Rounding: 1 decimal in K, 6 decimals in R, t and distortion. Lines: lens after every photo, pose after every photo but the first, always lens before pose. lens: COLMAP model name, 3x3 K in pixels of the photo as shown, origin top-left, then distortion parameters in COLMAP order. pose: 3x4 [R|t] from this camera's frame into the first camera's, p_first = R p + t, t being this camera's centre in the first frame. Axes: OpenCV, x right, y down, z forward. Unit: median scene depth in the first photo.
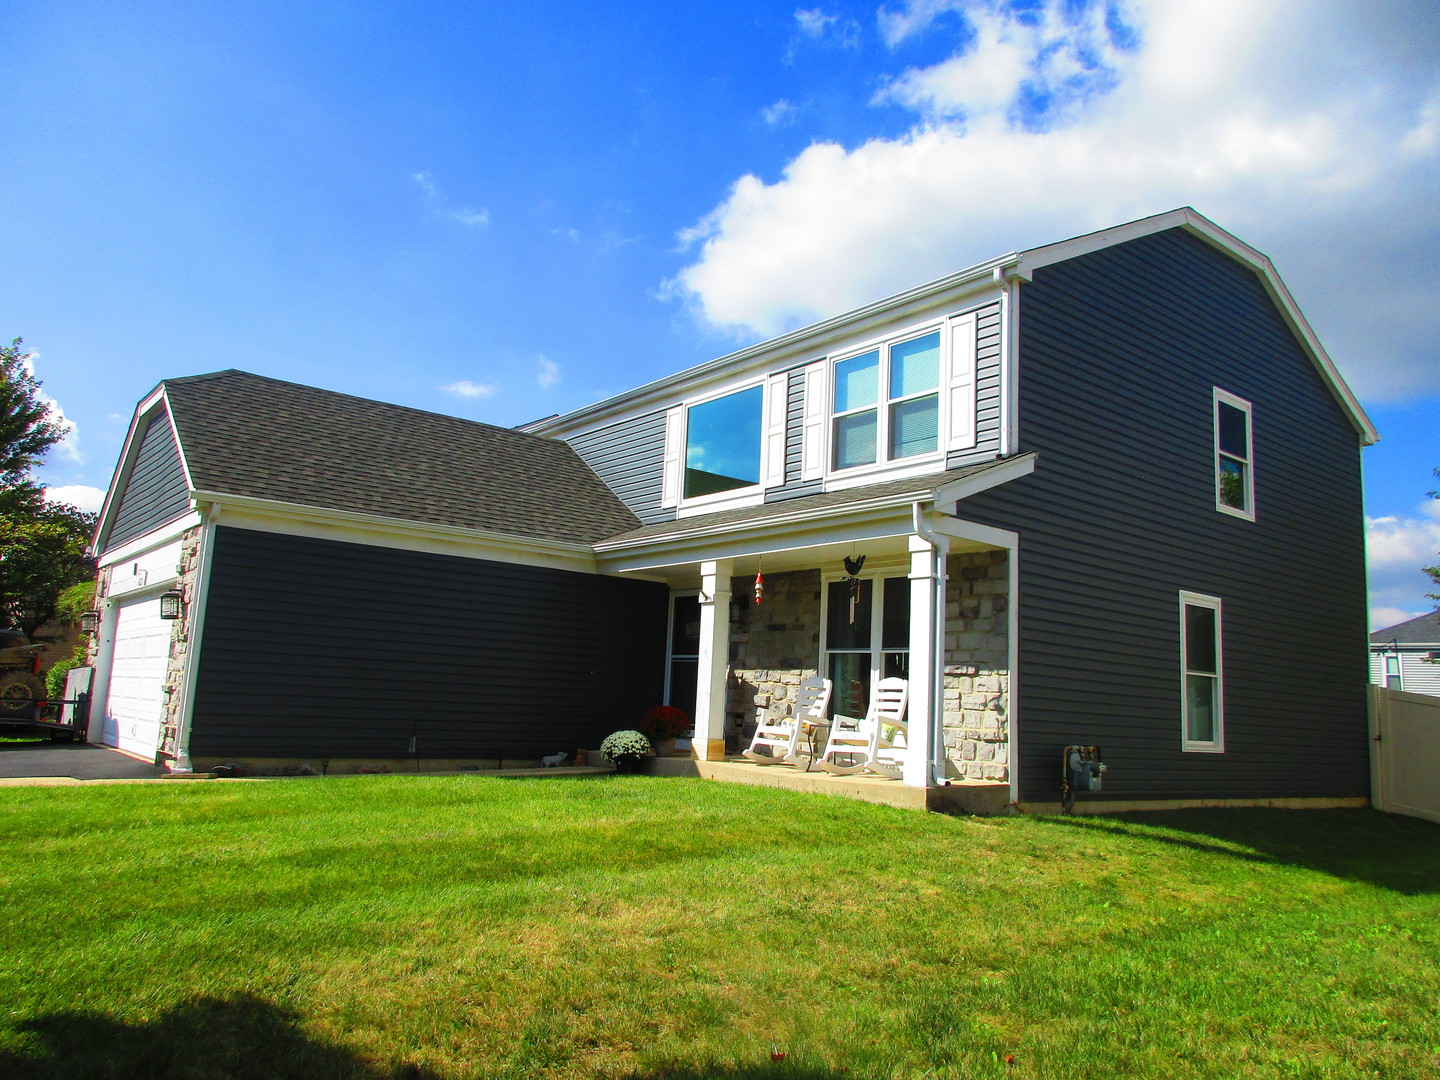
lens RADIAL K [[1050.9, 0, 720.0], [0, 1050.9, 540.0], [0, 0, 1]] dist [-0.015854, -0.000511]
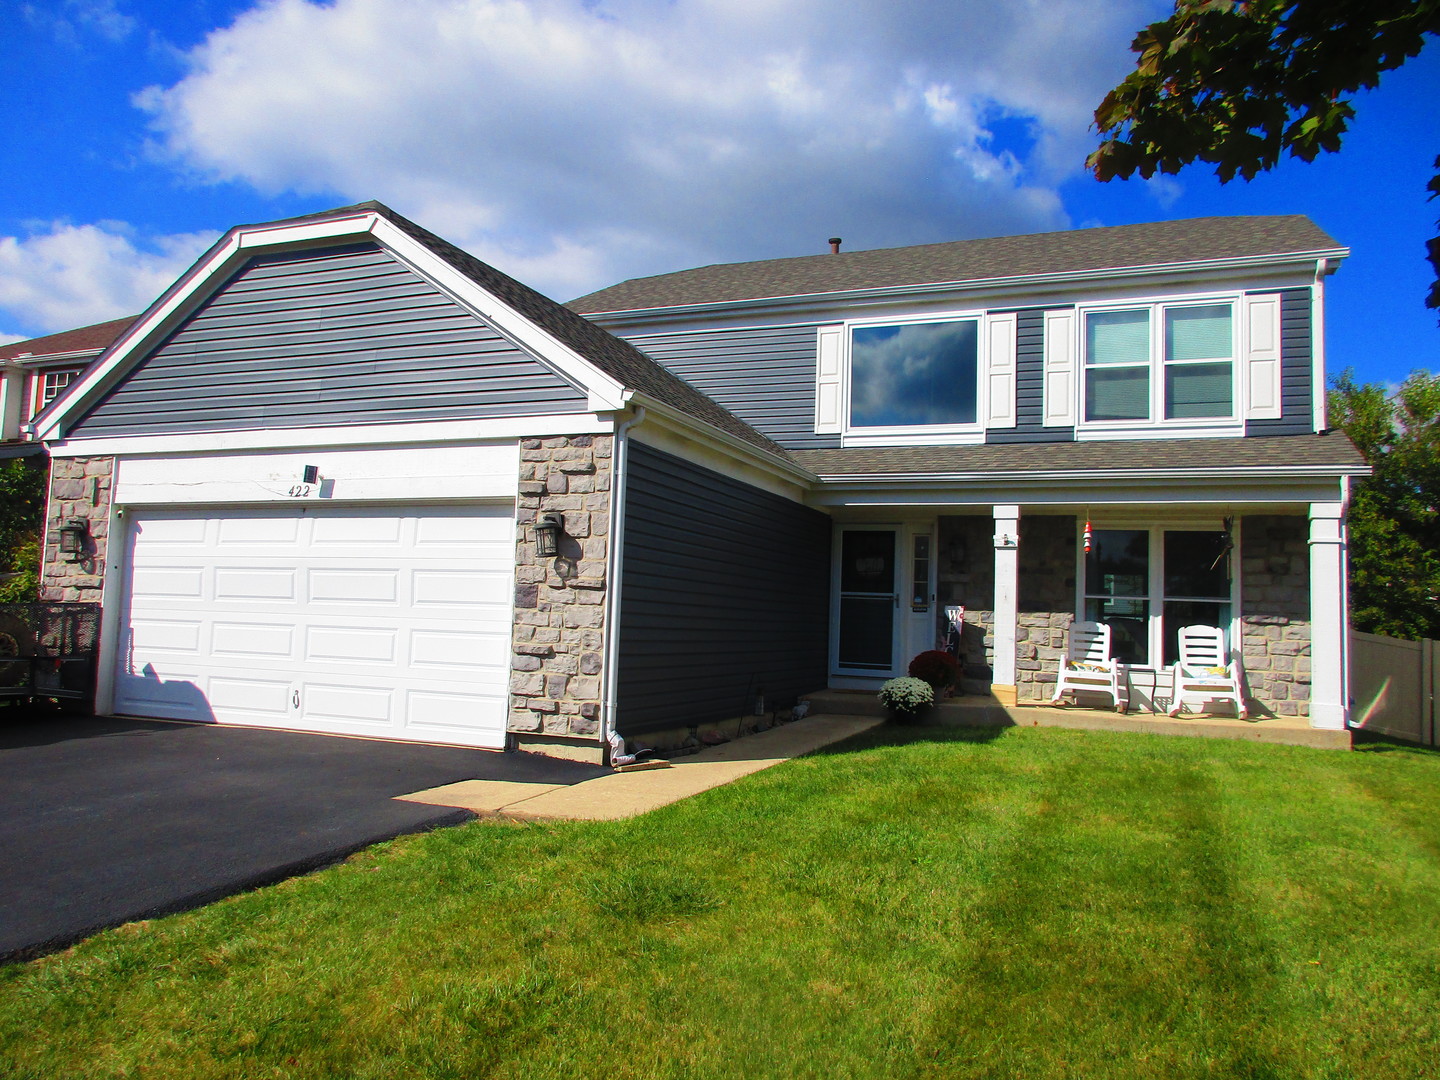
lens RADIAL K [[1073.5, 0, 720.0], [0, 1073.5, 540.0], [0, 0, 1]] dist [0.006652, 0.003097]
pose [[0.877031, 0.025132, 0.479776, -0.721257], [-0.073541, 0.993885, 0.082371, -0.010380], [-0.474772, -0.107526, 0.873516, 0.245292]]
